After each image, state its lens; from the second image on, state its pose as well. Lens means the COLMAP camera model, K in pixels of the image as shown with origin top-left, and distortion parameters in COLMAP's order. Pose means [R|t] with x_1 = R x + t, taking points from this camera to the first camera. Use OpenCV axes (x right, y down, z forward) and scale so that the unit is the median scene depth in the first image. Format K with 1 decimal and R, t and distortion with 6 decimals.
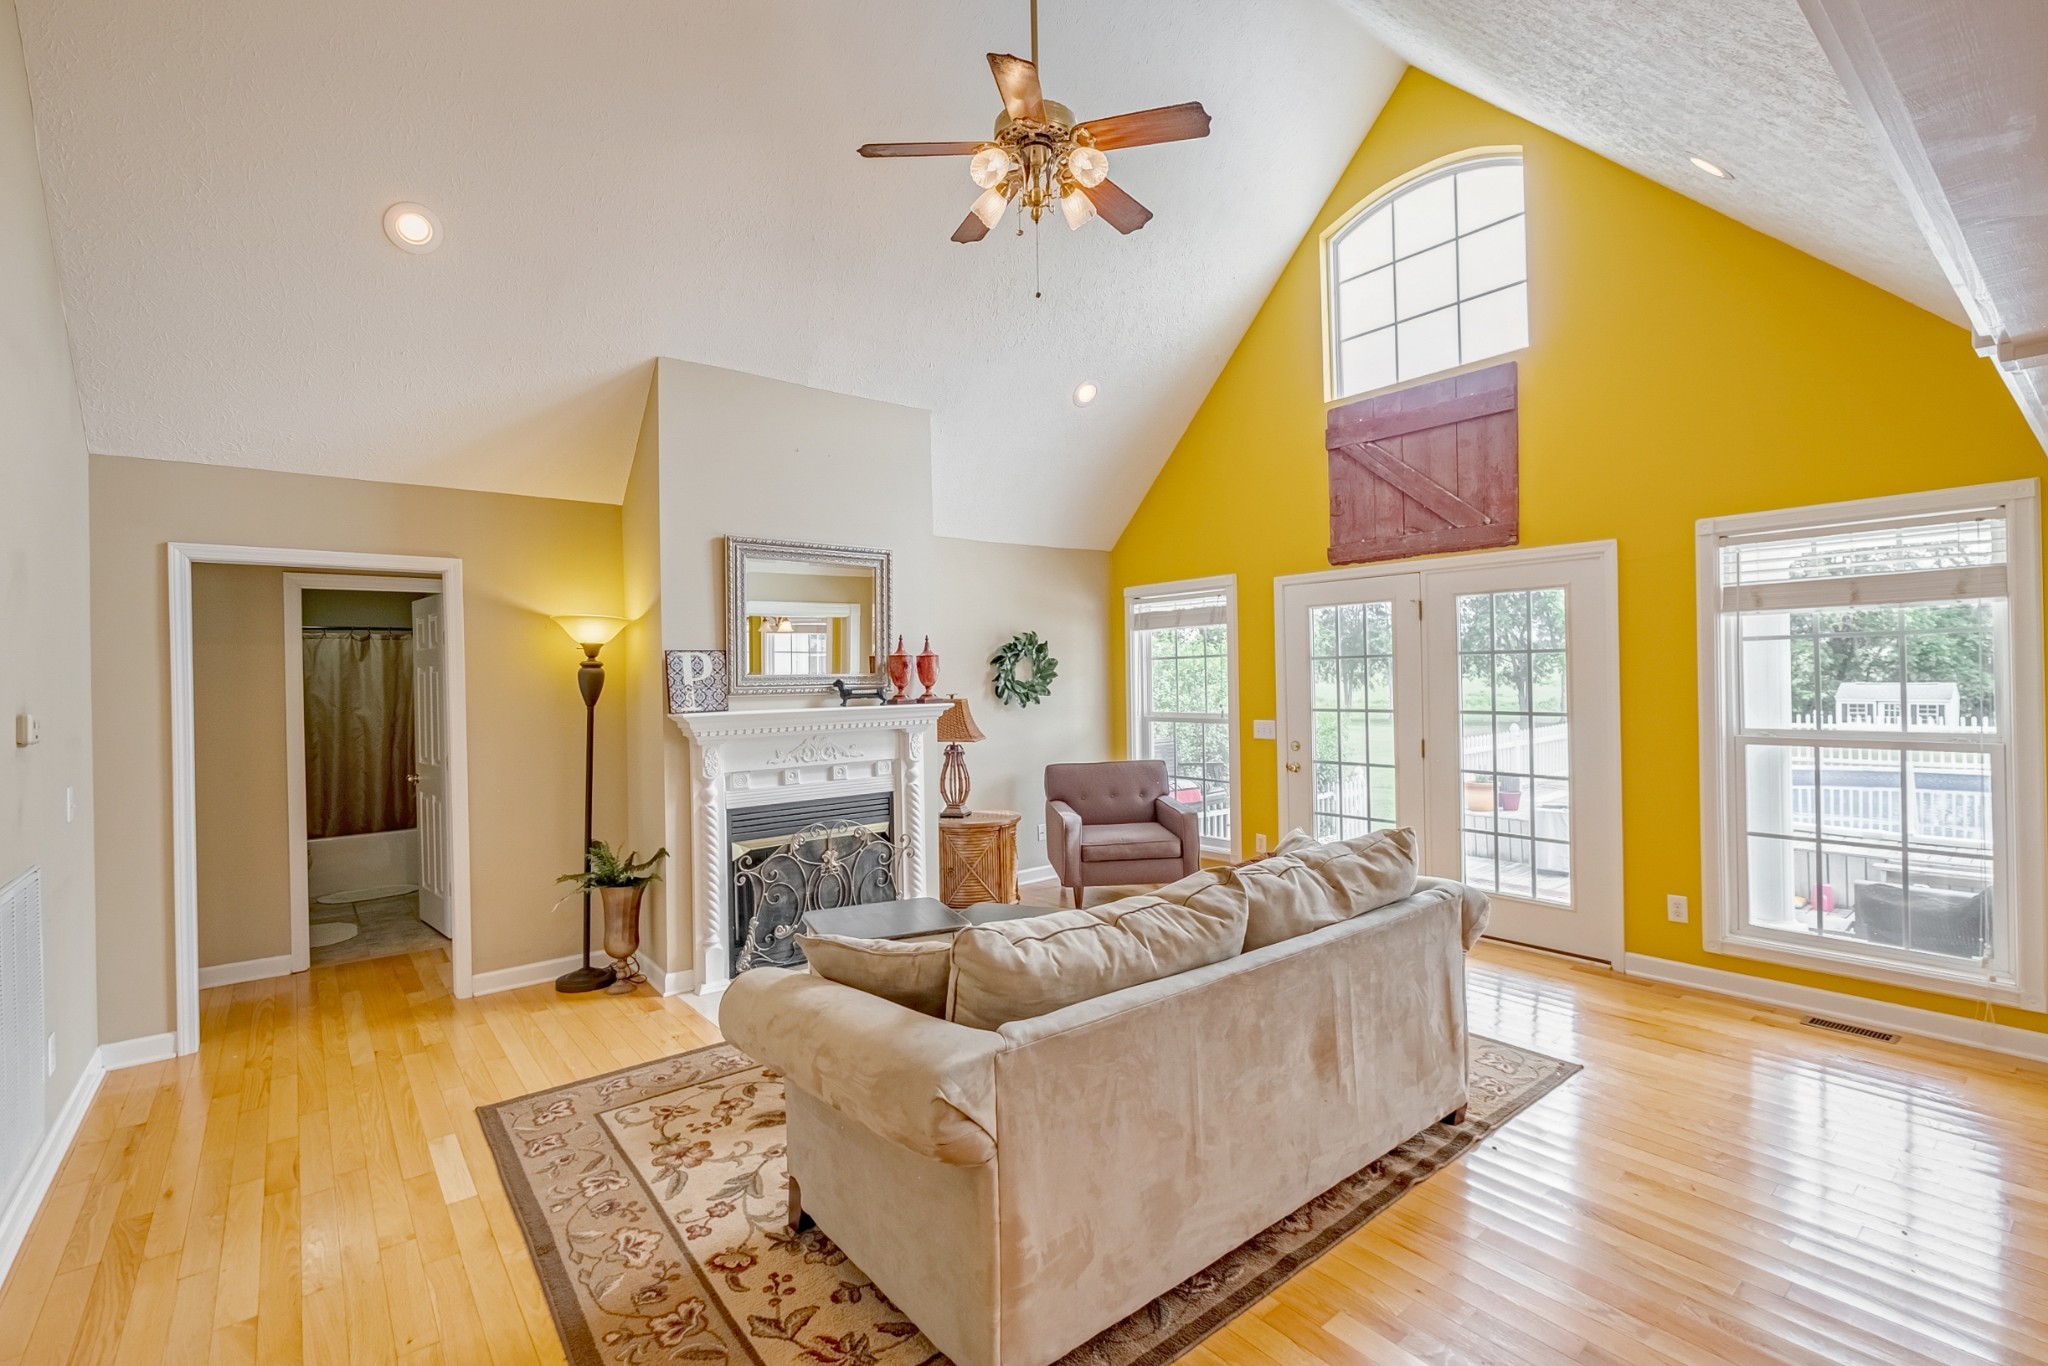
lens RADIAL K [[912.1, 0, 1016.3], [0, 912.1, 671.4], [0, 0, 1]] dist [-0.001066, 0.000084]
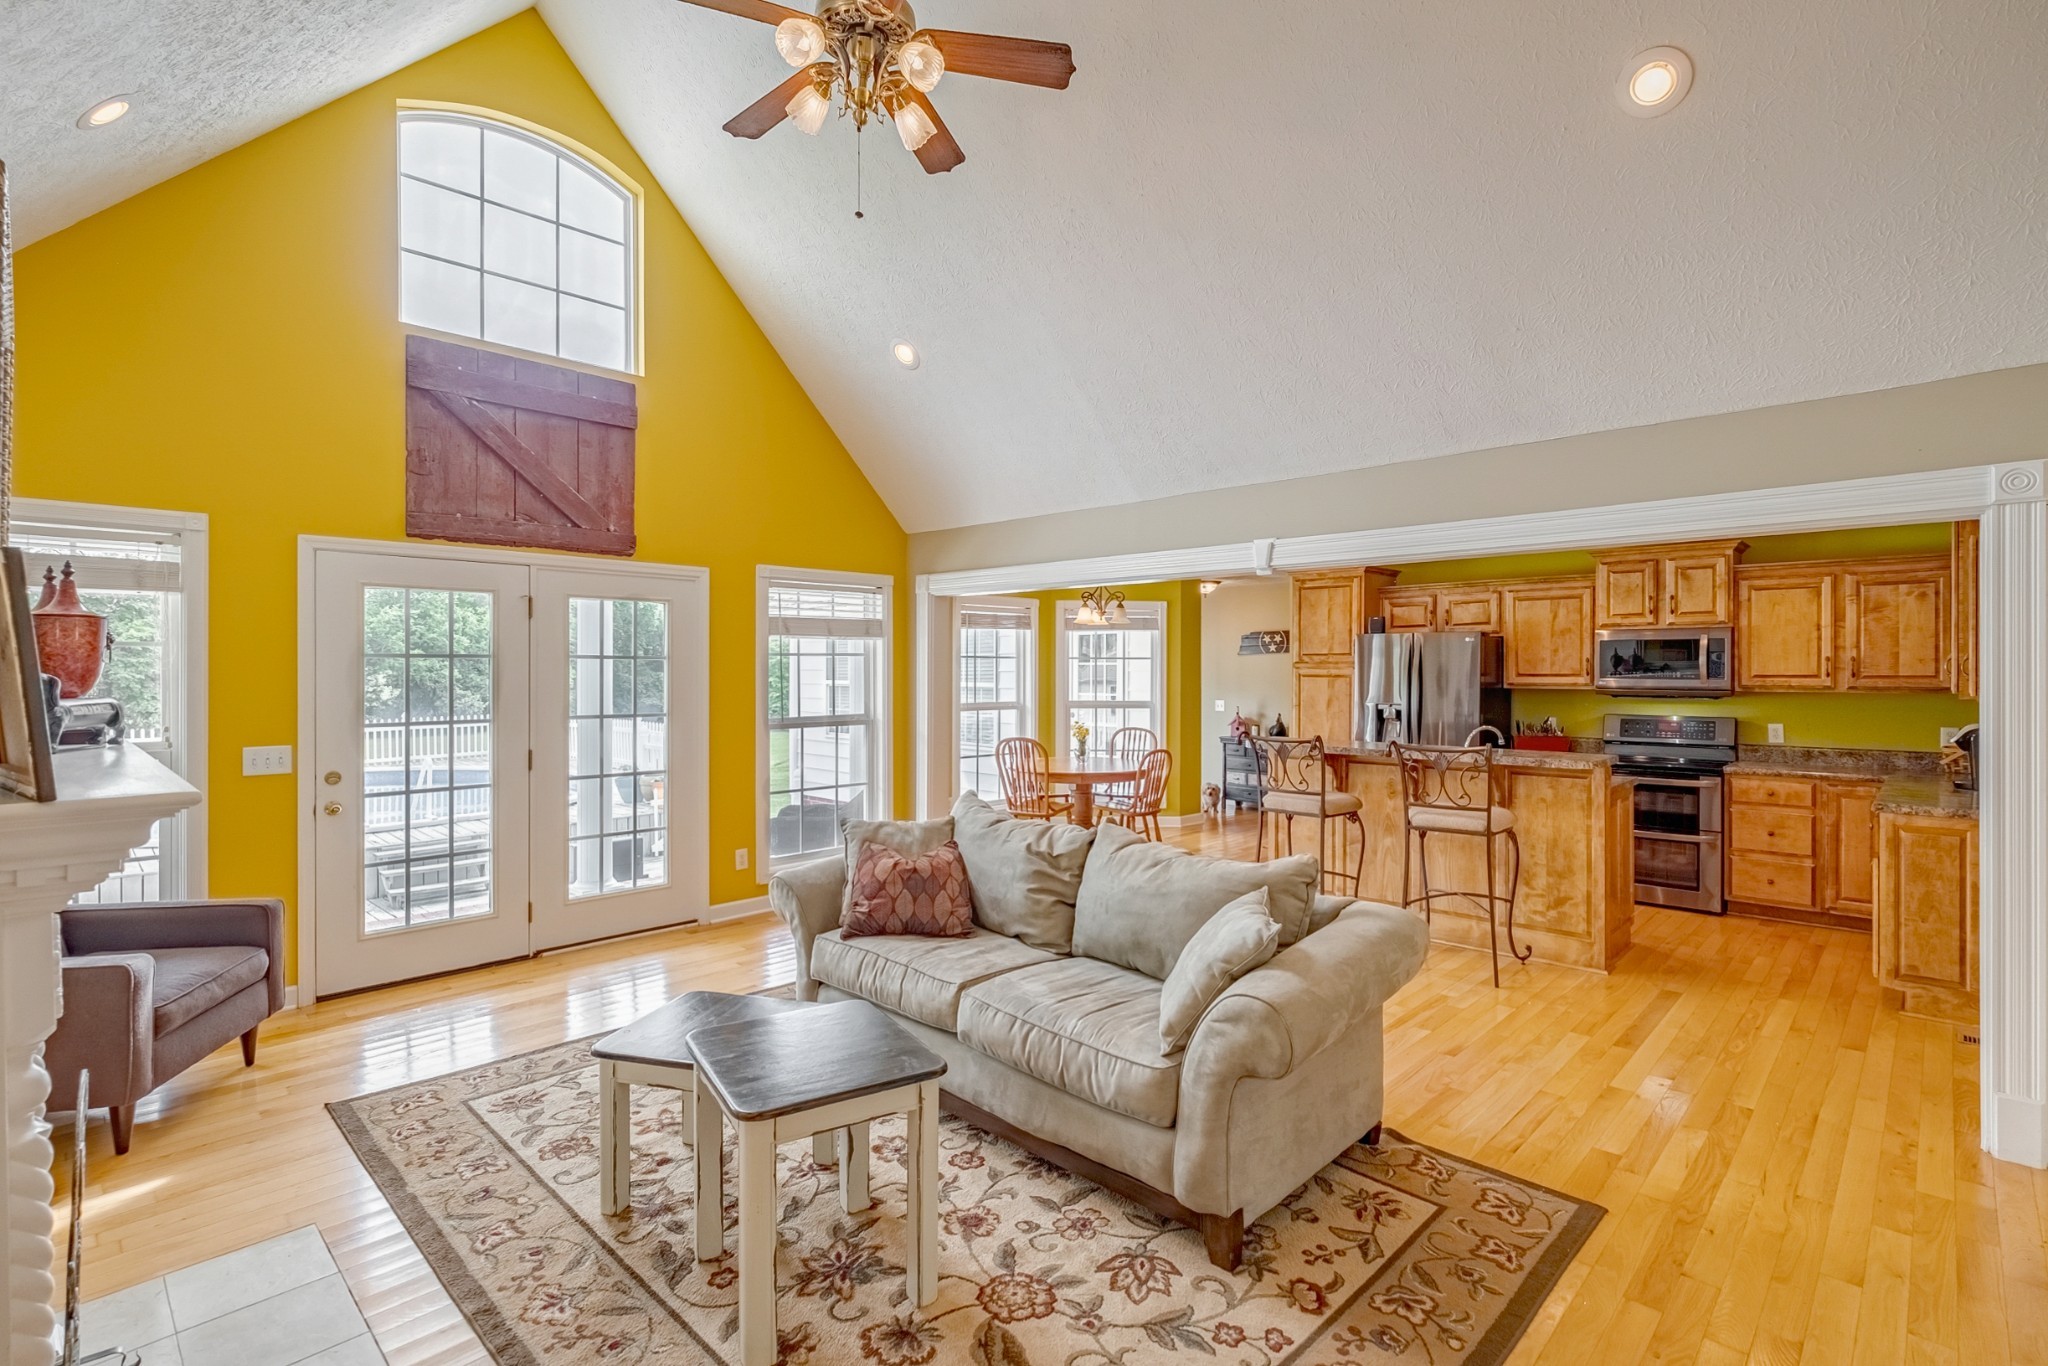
lens RADIAL K [[963.8, 0, 1019.5], [0, 963.8, 670.4], [0, 0, 1]] dist [-0.001480, -0.000759]
pose [[-0.131359, 0.019379, 0.991145, -0.601368], [-0.000611, 0.999807, -0.019630, 0.014978], [-0.991335, -0.003184, -0.131321, 0.680345]]
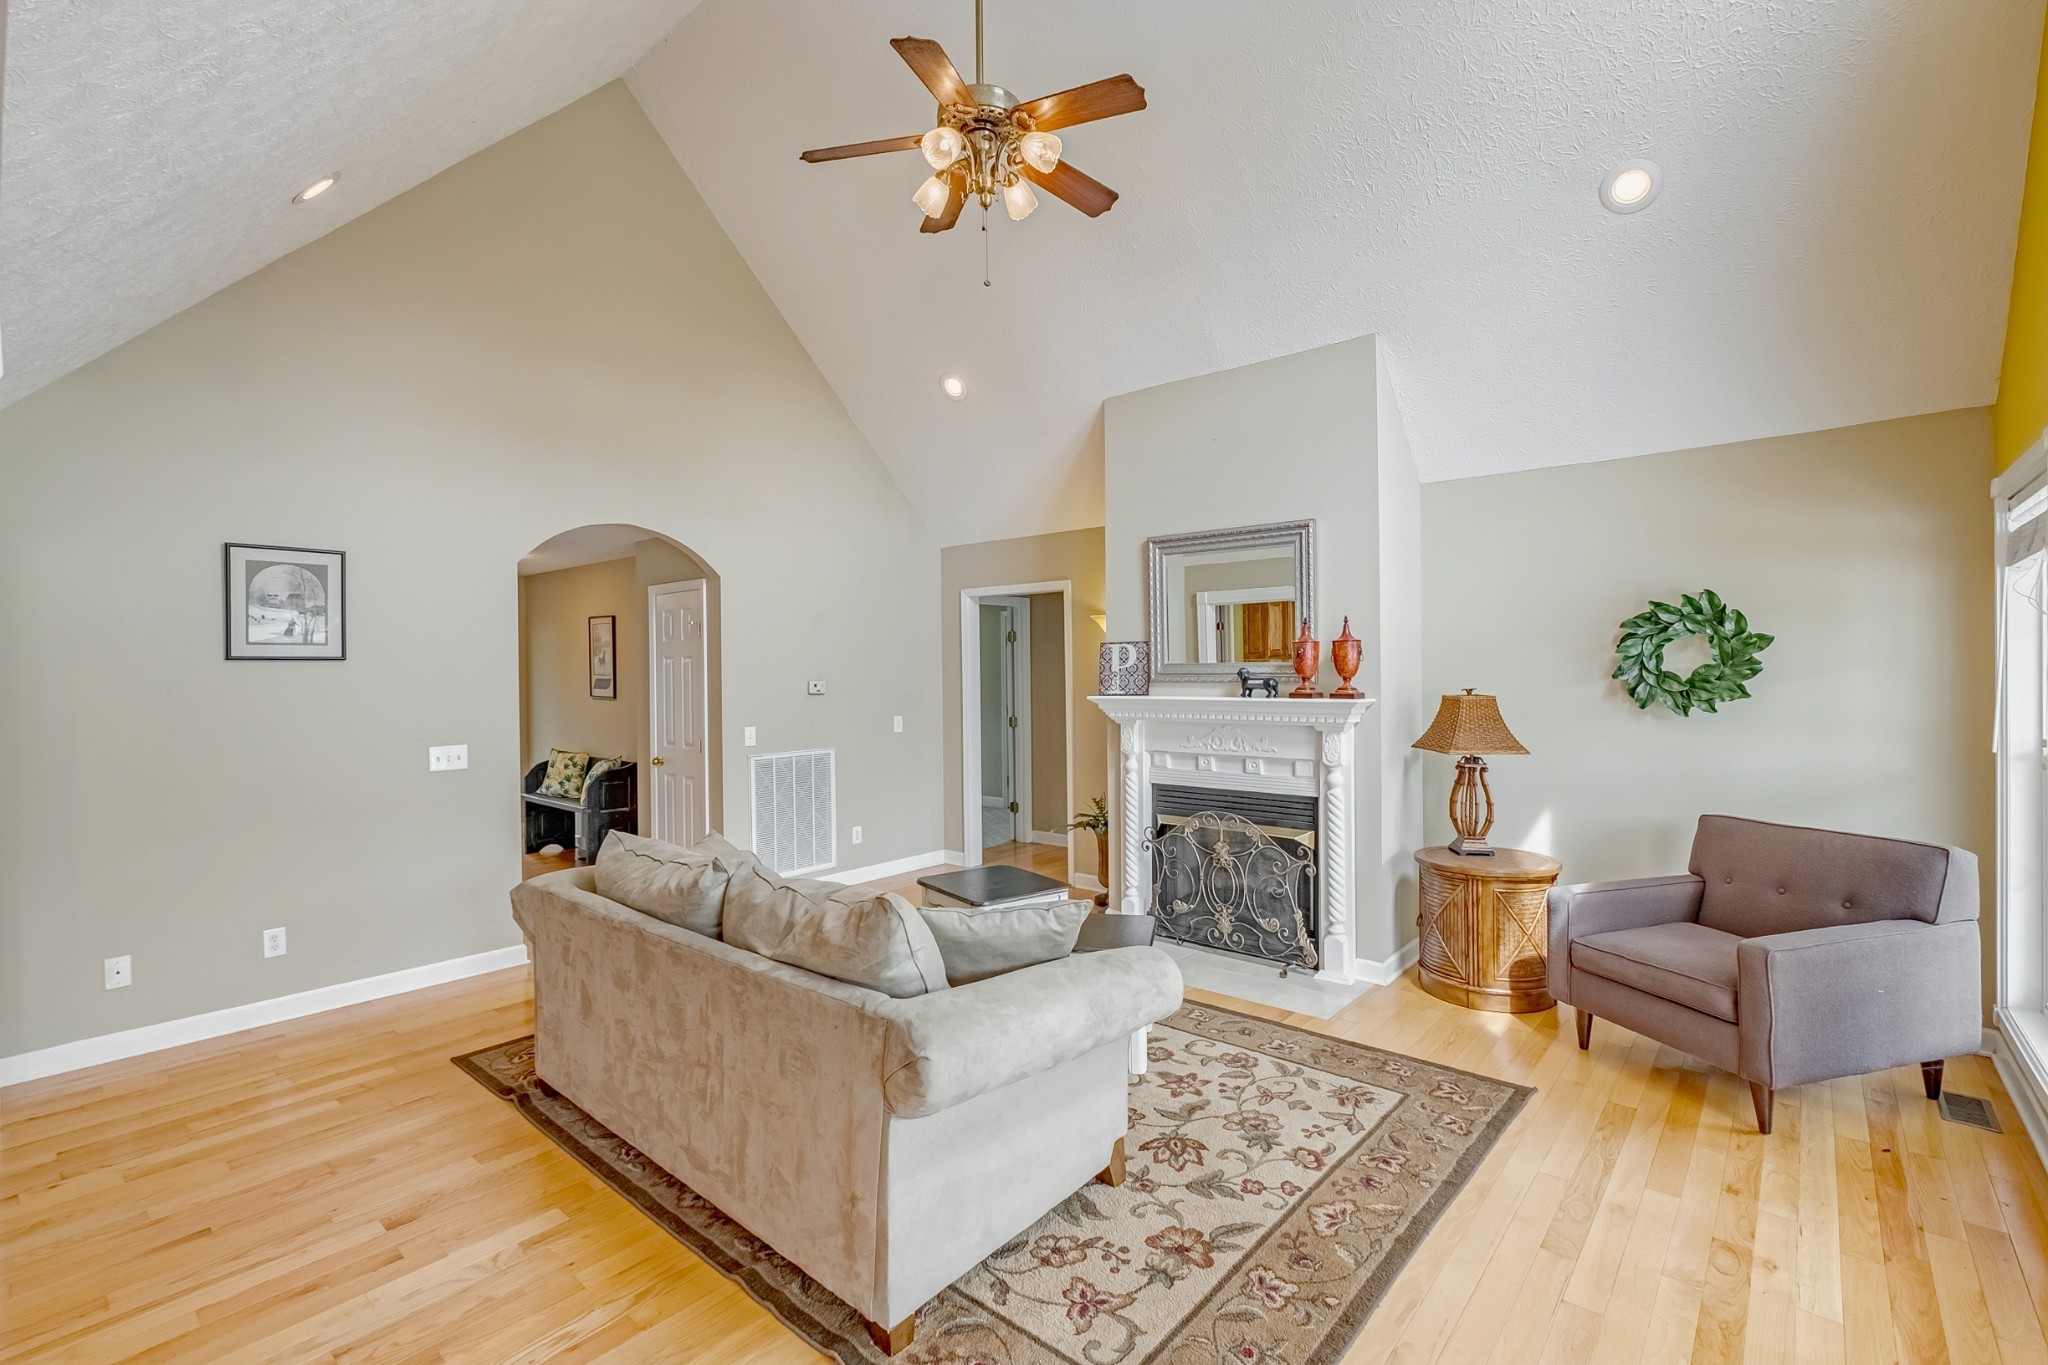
lens RADIAL K [[912.1, 0, 1019.8], [0, 912.1, 668.6], [0, 0, 1]] dist [-0.001066, 0.000084]
pose [[0.183097, 0.017529, -0.982939, 0.701381], [0.012868, 0.999713, 0.020225, -0.013247], [0.983011, -0.016352, 0.182819, 0.594894]]
